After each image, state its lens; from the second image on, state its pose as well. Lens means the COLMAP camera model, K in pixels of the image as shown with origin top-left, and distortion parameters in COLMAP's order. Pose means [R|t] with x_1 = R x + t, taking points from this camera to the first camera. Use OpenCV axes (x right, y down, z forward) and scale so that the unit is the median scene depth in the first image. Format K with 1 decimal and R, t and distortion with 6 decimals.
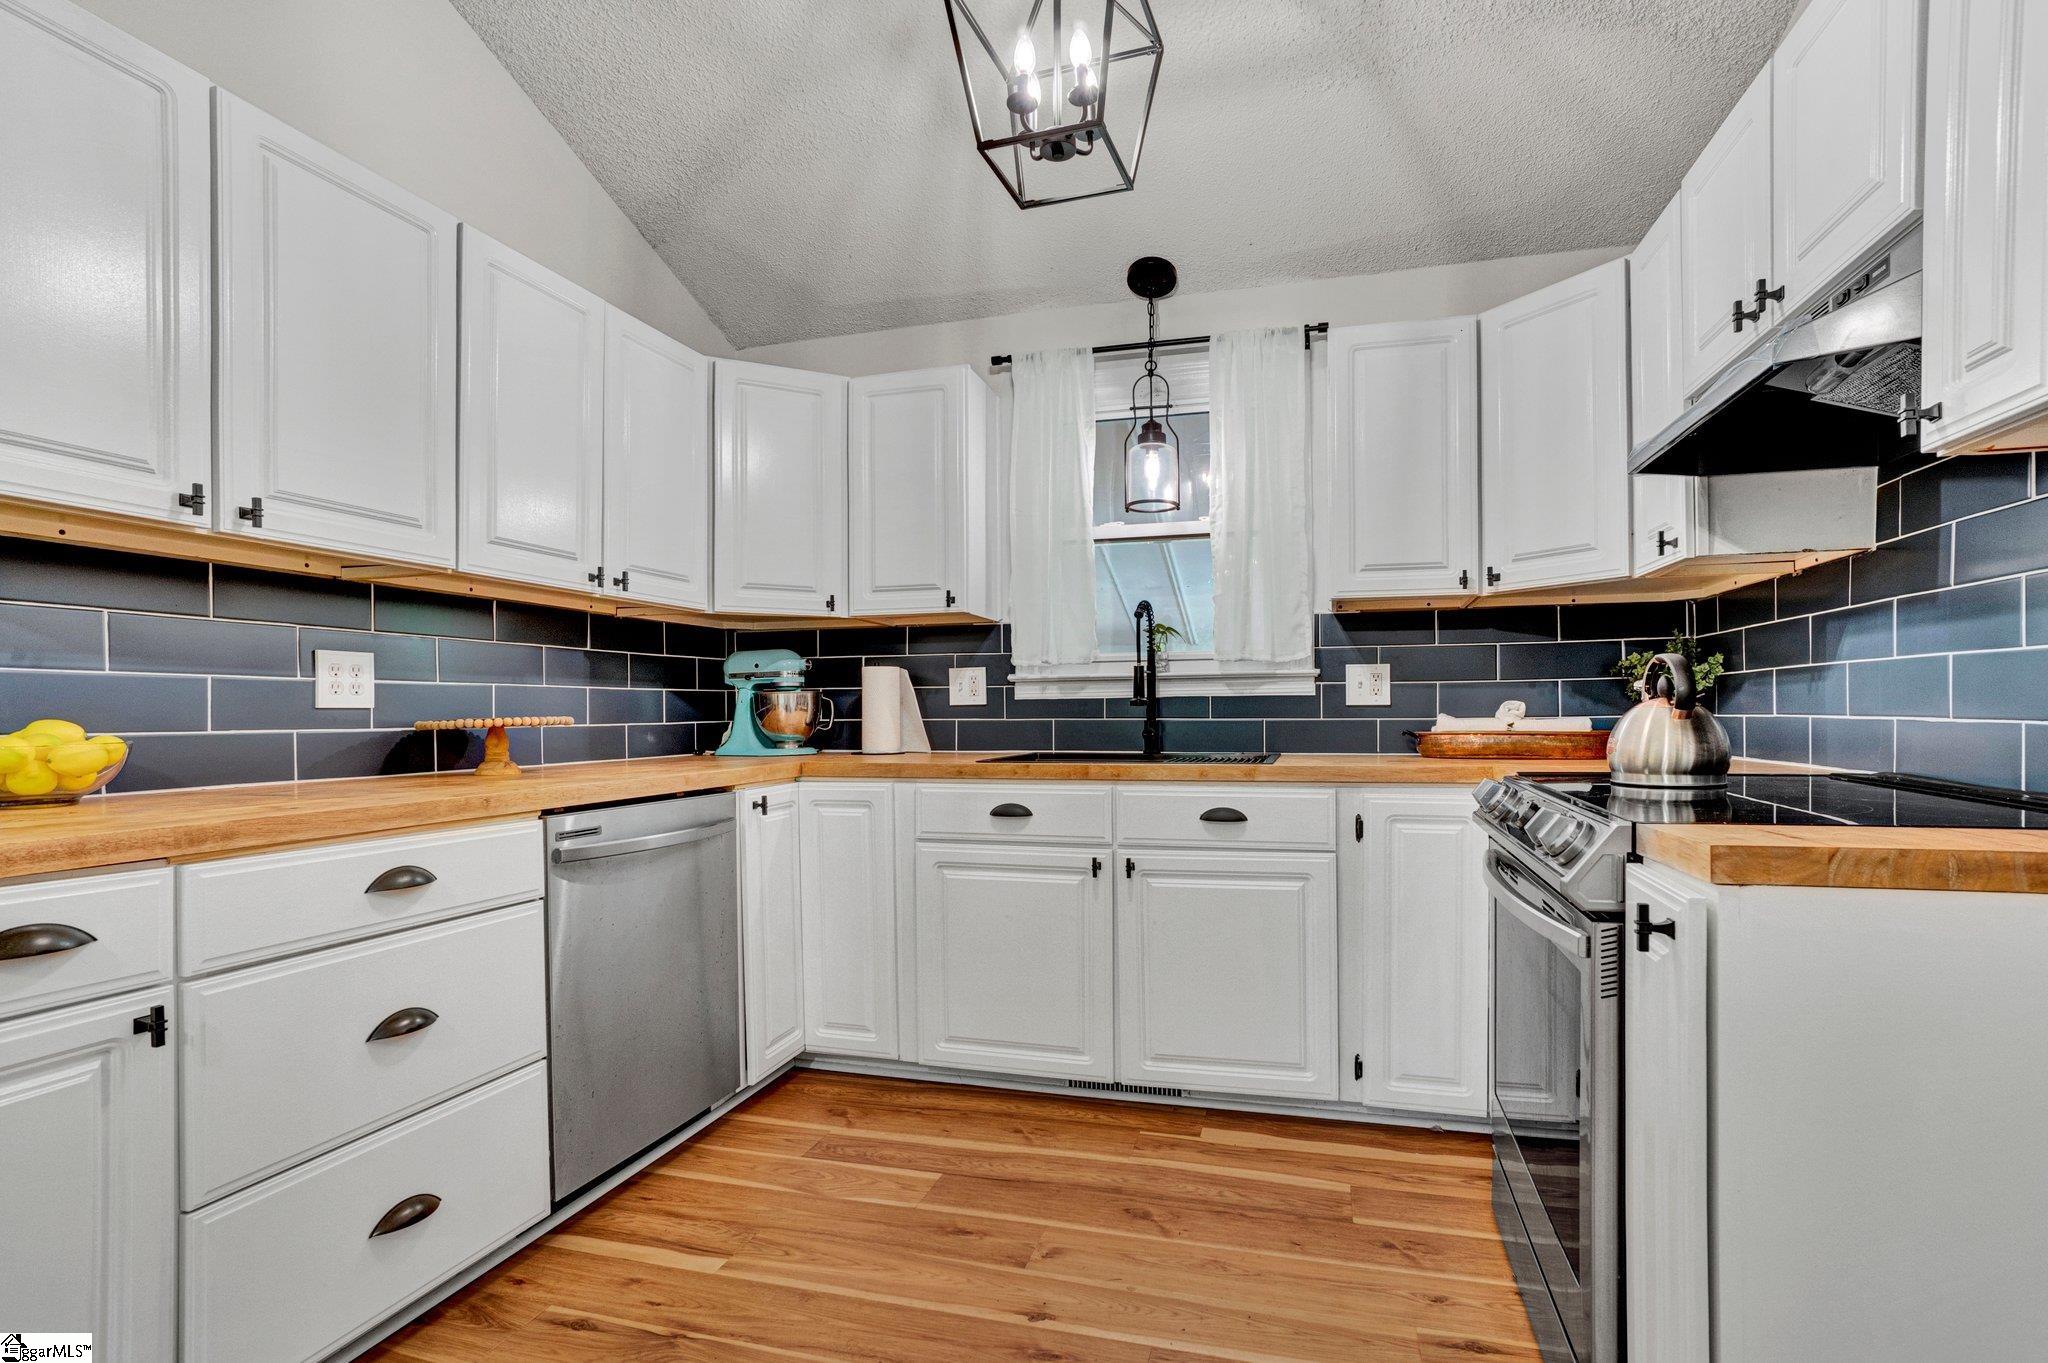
lens RADIAL K [[962.6, 0, 1010.6], [0, 962.6, 698.4], [0, 0, 1]] dist [-0.027939, 0.000214]
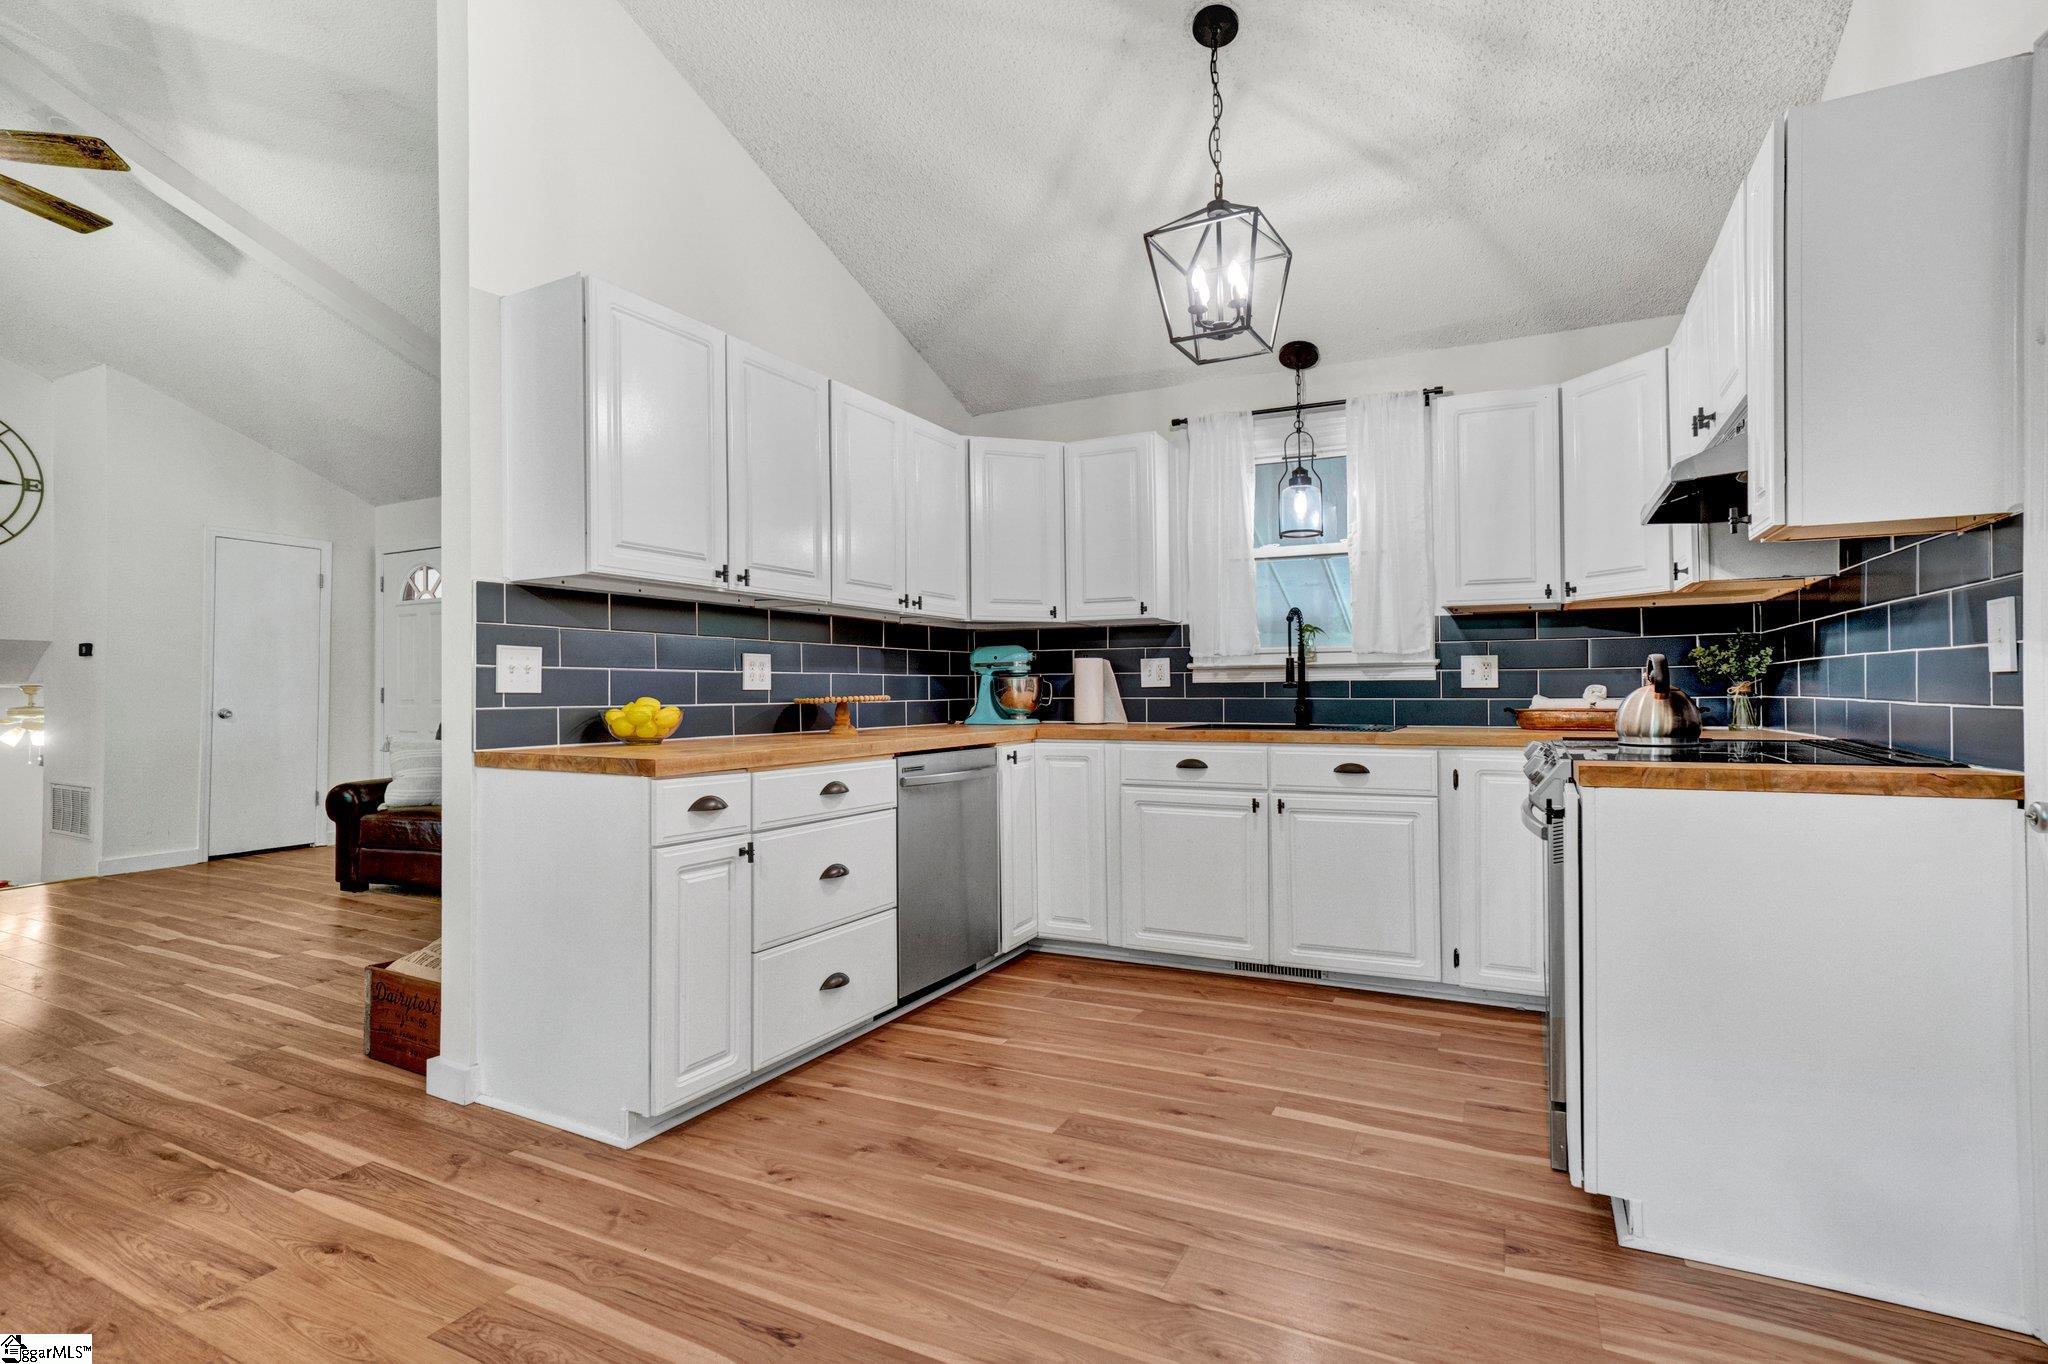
lens RADIAL K [[912.4, 0, 984.7], [0, 912.4, 672.5], [0, 0, 1]] dist [-0.024765, 0.000496]
pose [[0.977049, -0.002487, -0.212998, -0.009512], [0.001062, 0.999976, -0.006808, -0.006012], [0.213010, 0.006425, 0.977029, -0.318765]]
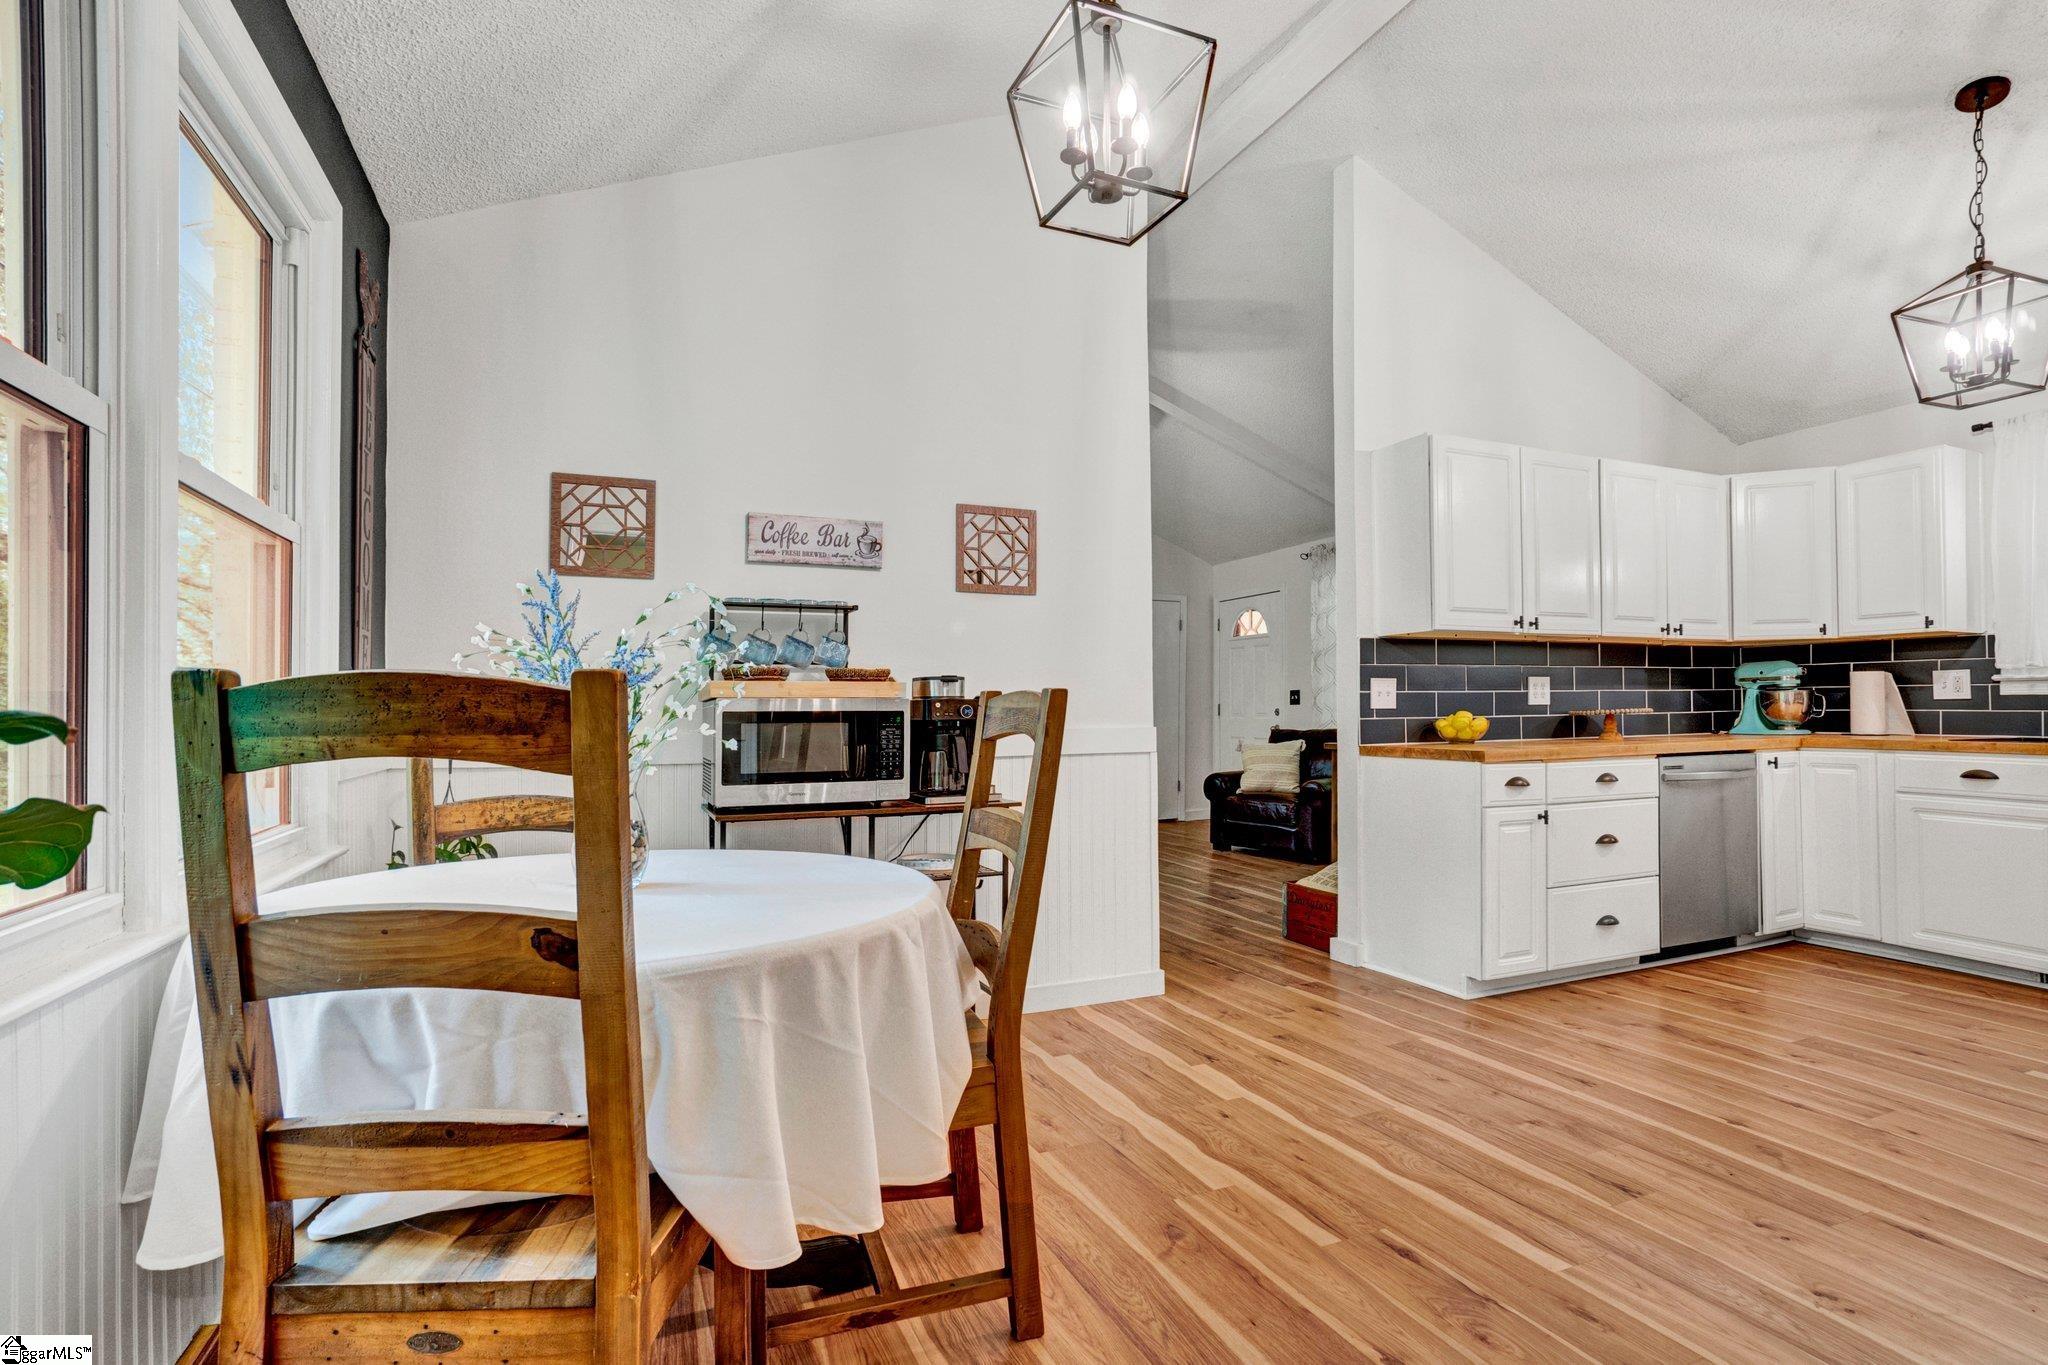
lens RADIAL K [[886.2, 0, 1205.8], [0, 886.2, 706.9], [0, 0, 1]] dist [0.000786, 0.000405]
pose [[0.706510, -0.000524, -0.707703, 0.114762], [0.014822, 0.999791, 0.014056, -0.017688], [0.707548, -0.020420, 0.706370, -0.688680]]
